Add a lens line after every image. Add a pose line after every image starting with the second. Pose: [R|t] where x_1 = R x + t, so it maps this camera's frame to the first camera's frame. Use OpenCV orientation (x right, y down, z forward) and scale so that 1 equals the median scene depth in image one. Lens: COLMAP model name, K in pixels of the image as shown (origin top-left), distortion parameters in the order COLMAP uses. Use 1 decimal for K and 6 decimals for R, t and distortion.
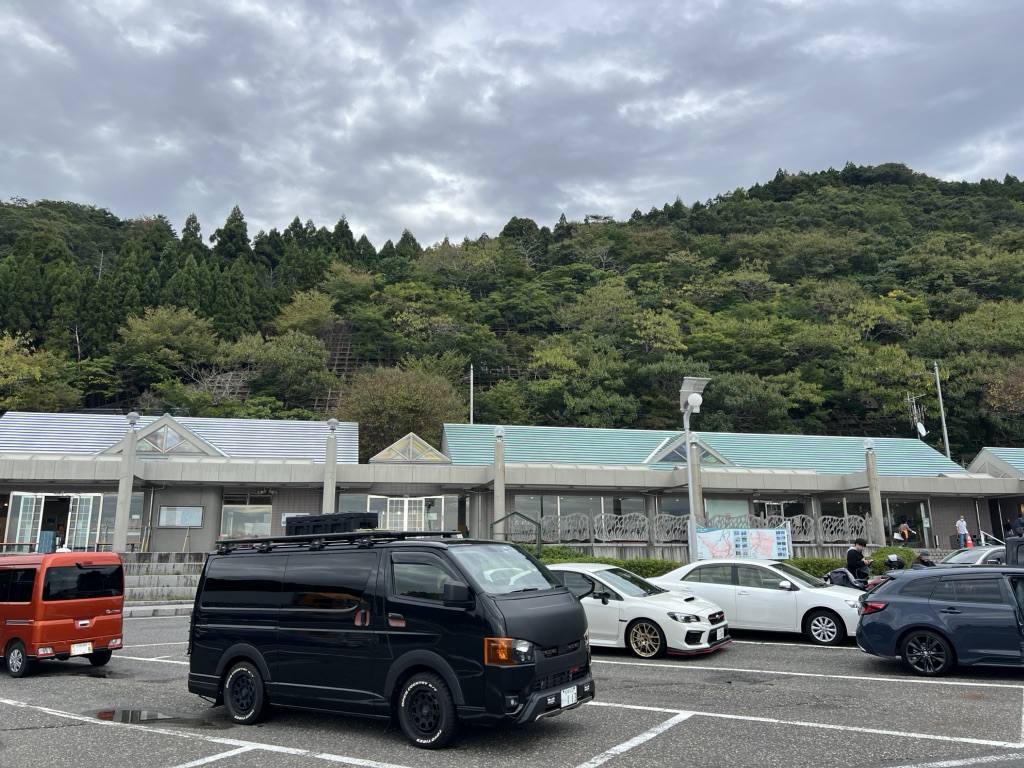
lens RADIAL K [[768.9, 0, 512.0], [0, 768.9, 384.0], [0, 0, 1]] dist [0.064786, -0.061970]
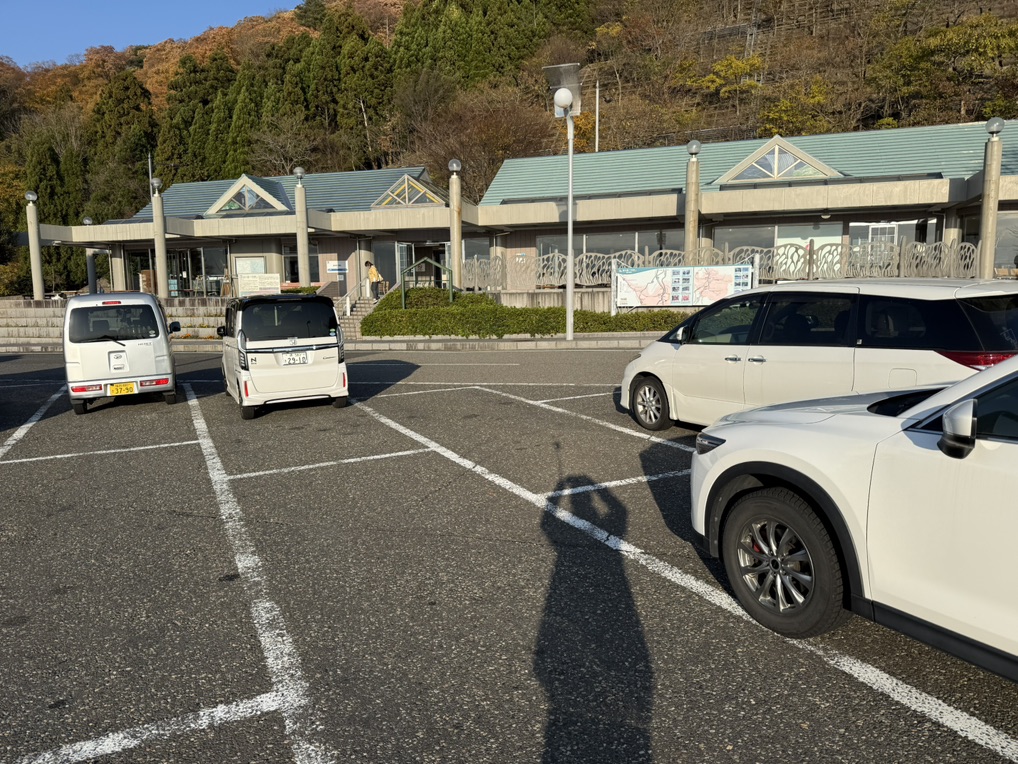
lens RADIAL K [[739.6, 0, 509.0], [0, 739.6, 382.0], [0, 0, 1]] dist [0.051851, -0.000213]
pose [[0.847605, 0.052553, -0.528019, 0.222357], [0.127152, 0.945976, 0.298264, 0.021189], [0.515168, -0.319949, 0.795132, 0.115137]]
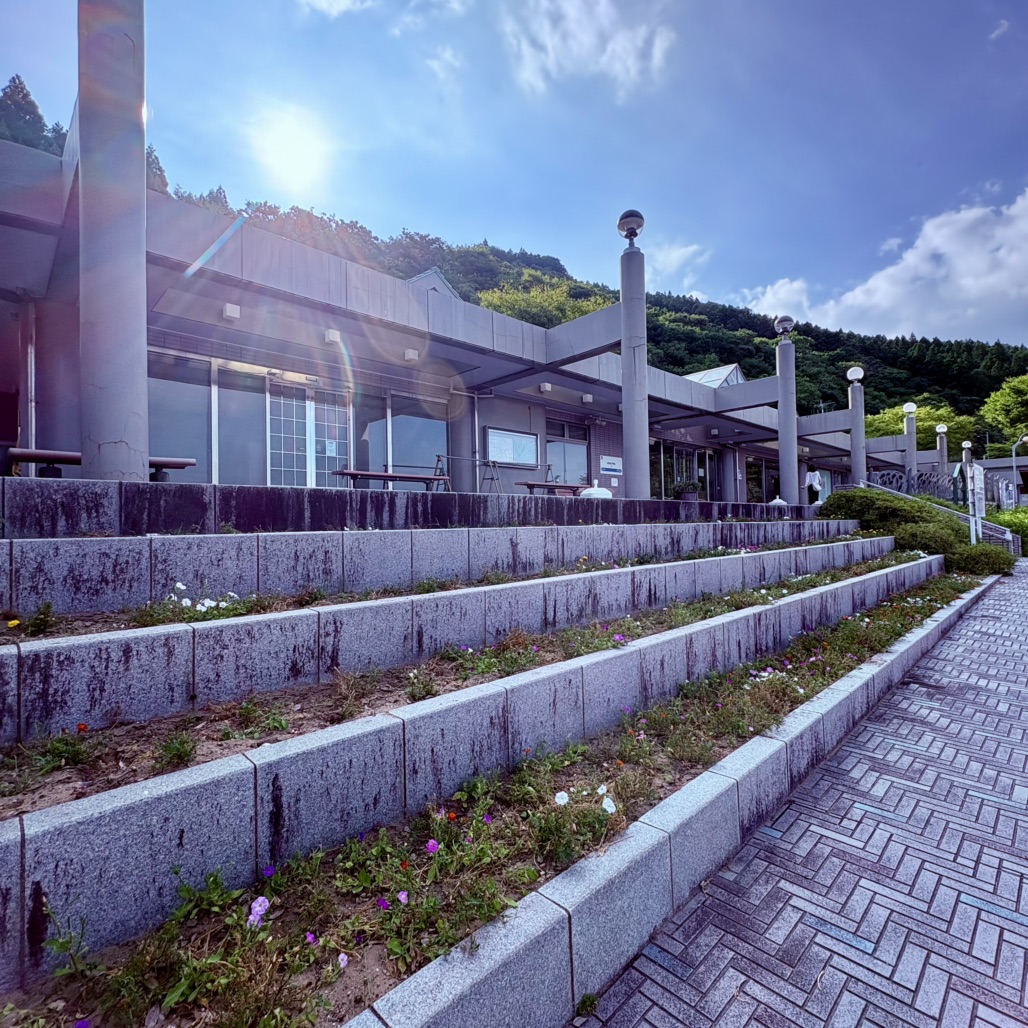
lens RADIAL K [[545.1, 0, 514.0], [0, 545.1, 514.0], [0, 0, 1]] dist [0.003988, -0.000761]
pose [[0.853390, 0.002340, 0.521267, -0.284959], [-0.104941, 0.980288, 0.167402, 0.066635], [-0.510600, -0.197562, 0.836814, 0.286674]]
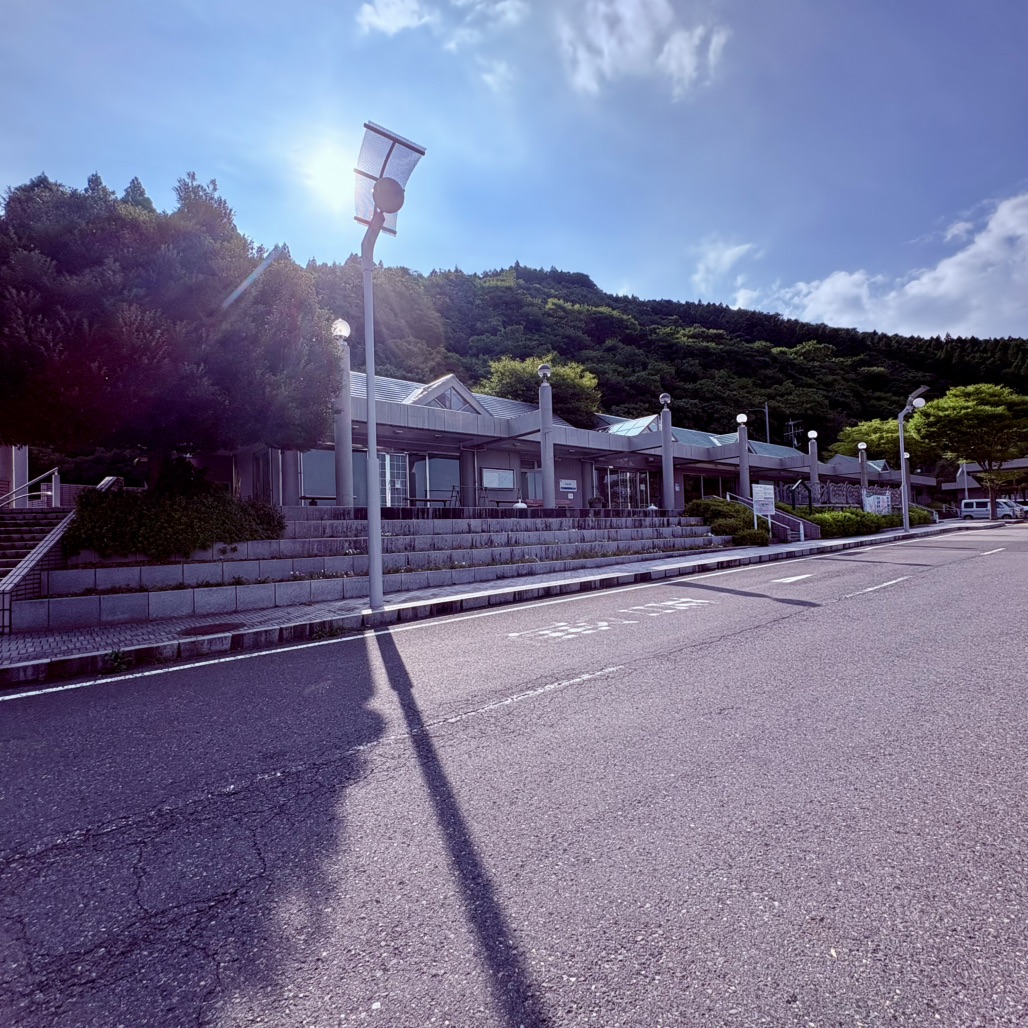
lens RADIAL K [[545.1, 0, 514.0], [0, 545.1, 514.0], [0, 0, 1]] dist [0.003988, -0.000761]
pose [[0.889278, -0.003274, 0.457356, -0.326464], [-0.079435, 0.983672, 0.161493, 0.043996], [-0.450417, -0.179942, 0.874497, 0.159995]]
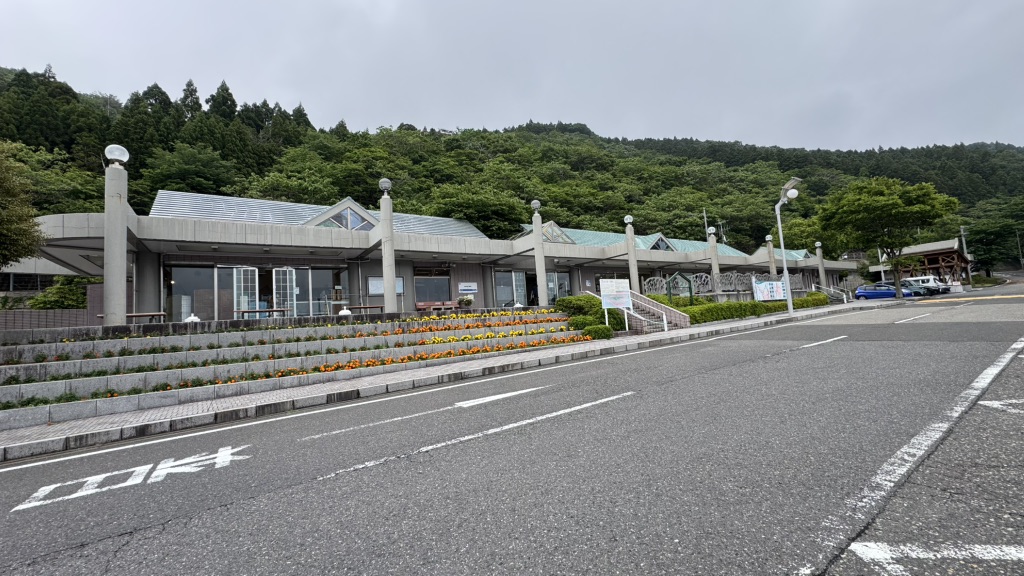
lens RADIAL K [[403.8, 0, 512.5], [0, 403.8, 288.7], [0, 0, 1]] dist [-0.002356, -0.000146]
pose [[0.928218, -0.027730, 0.371001, -0.210593], [-0.019346, 0.992272, 0.122568, 0.044116], [-0.371533, -0.120947, 0.920508, 0.172251]]
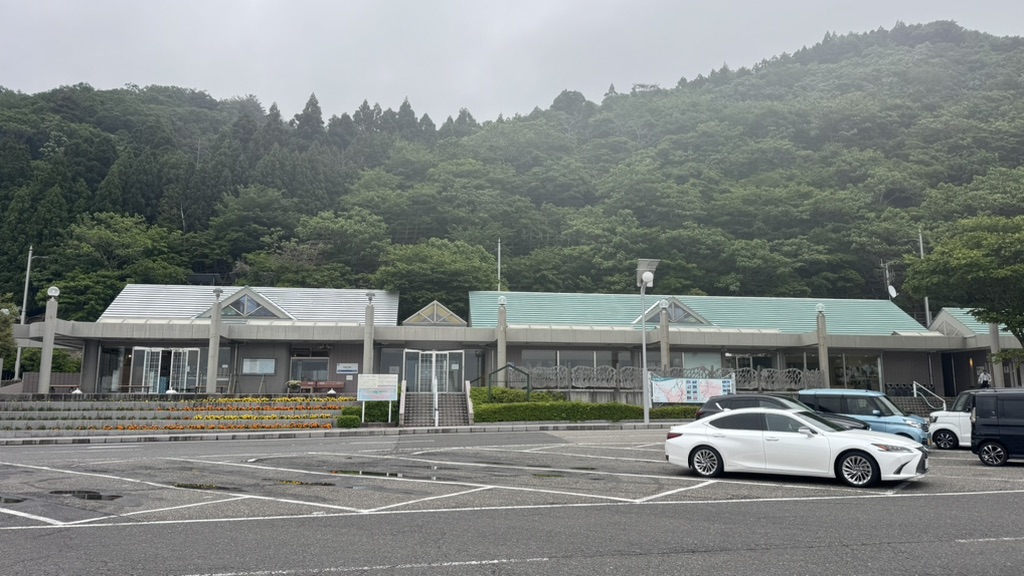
lens RADIAL K [[715.1, 0, 511.4], [0, 715.1, 289.3], [0, 0, 1]] dist [0.130944, -0.193270]
pose [[0.995546, -0.004997, -0.094141, 0.047428], [0.011490, 0.997581, 0.068554, -0.015579], [0.093571, -0.069331, 0.993196, -0.067252]]
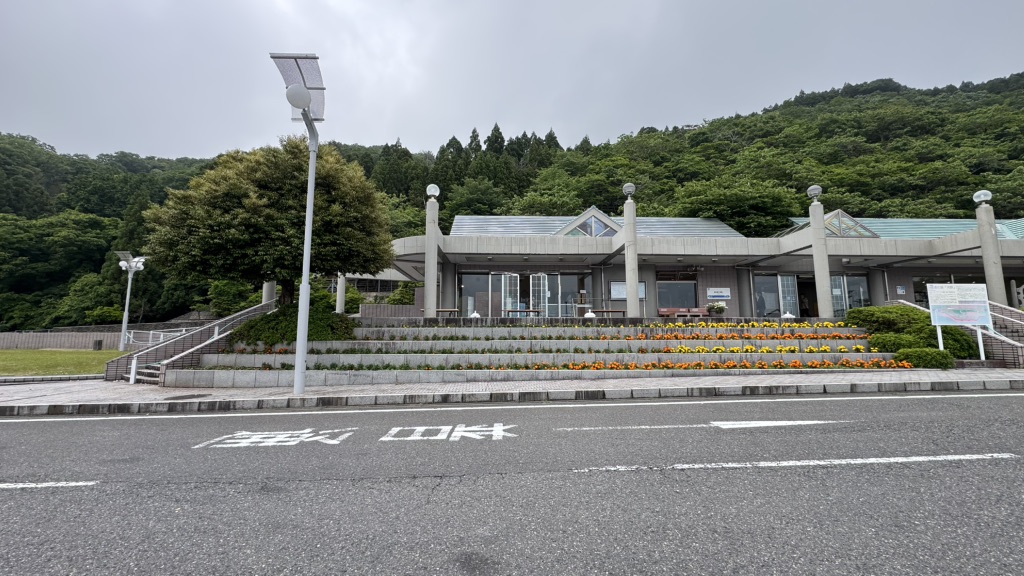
lens RADIAL K [[403.8, 0, 512.5], [0, 403.8, 288.7], [0, 0, 1]] dist [-0.002356, -0.000146]
pose [[0.981318, -0.015167, -0.191793, -0.212653], [0.035576, 0.994001, 0.103421, 0.045007], [0.189074, -0.108312, 0.975971, 0.174512]]
